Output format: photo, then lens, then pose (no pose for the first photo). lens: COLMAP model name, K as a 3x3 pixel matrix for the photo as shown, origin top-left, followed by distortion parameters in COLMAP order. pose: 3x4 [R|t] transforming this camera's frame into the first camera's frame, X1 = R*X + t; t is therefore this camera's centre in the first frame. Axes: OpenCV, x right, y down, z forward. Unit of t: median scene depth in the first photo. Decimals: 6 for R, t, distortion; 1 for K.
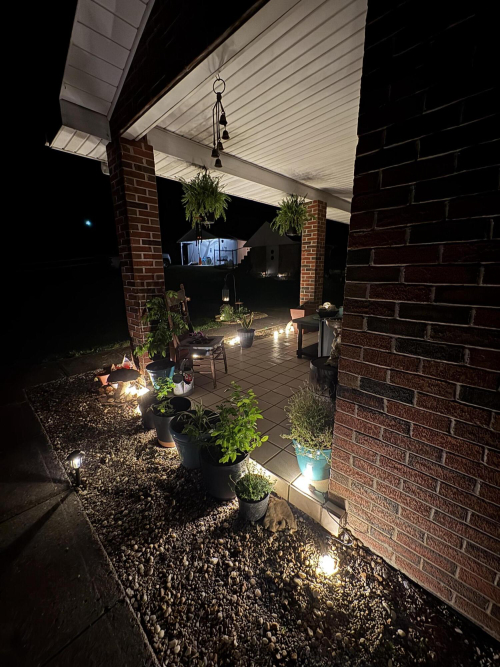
lens RADIAL K [[264.3, 0, 249.7], [0, 264.3, 335.0], [0, 0, 1]] dist [-0.000051, -0.000442]
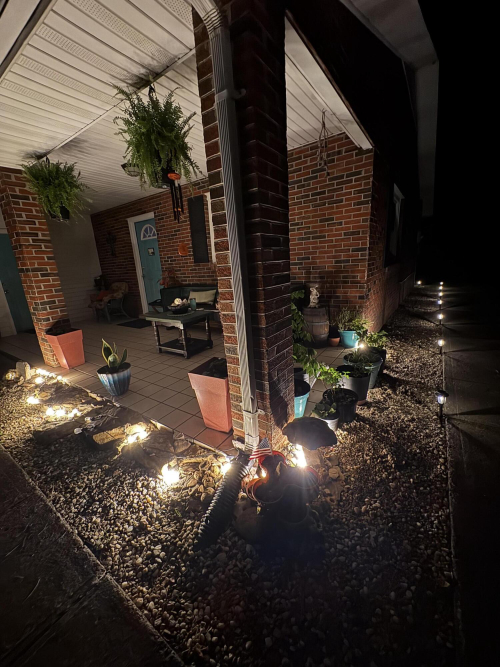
lens RADIAL K [[264.3, 0, 250.0], [0, 264.3, 334.9], [0, 0, 1]] dist [-0.000051, -0.000442]
pose [[-0.170524, -0.241434, 0.955317, -0.706102], [0.299695, 0.910878, 0.283698, -0.185637], [-0.938672, 0.334681, -0.082970, 0.804941]]
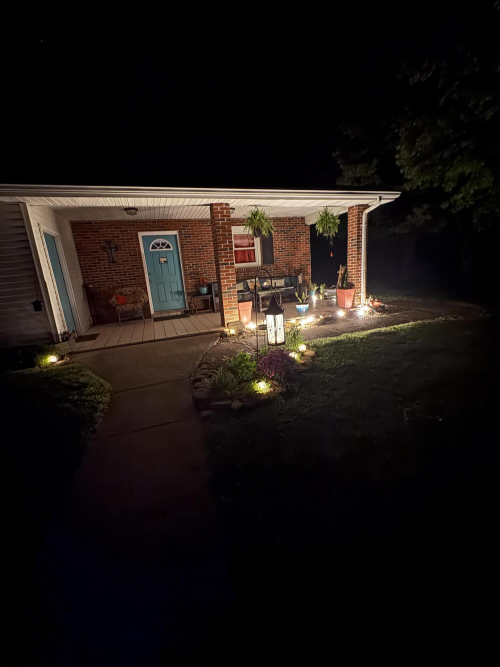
lens RADIAL K [[264.3, 0, 249.9], [0, 264.3, 333.1], [0, 0, 1]] dist [-0.000051, -0.000442]
pose [[-0.882906, -0.025893, 0.468835, -0.500210], [0.196743, 0.886202, 0.419449, -0.565699], [-0.426344, 0.462575, -0.777339, 2.479774]]
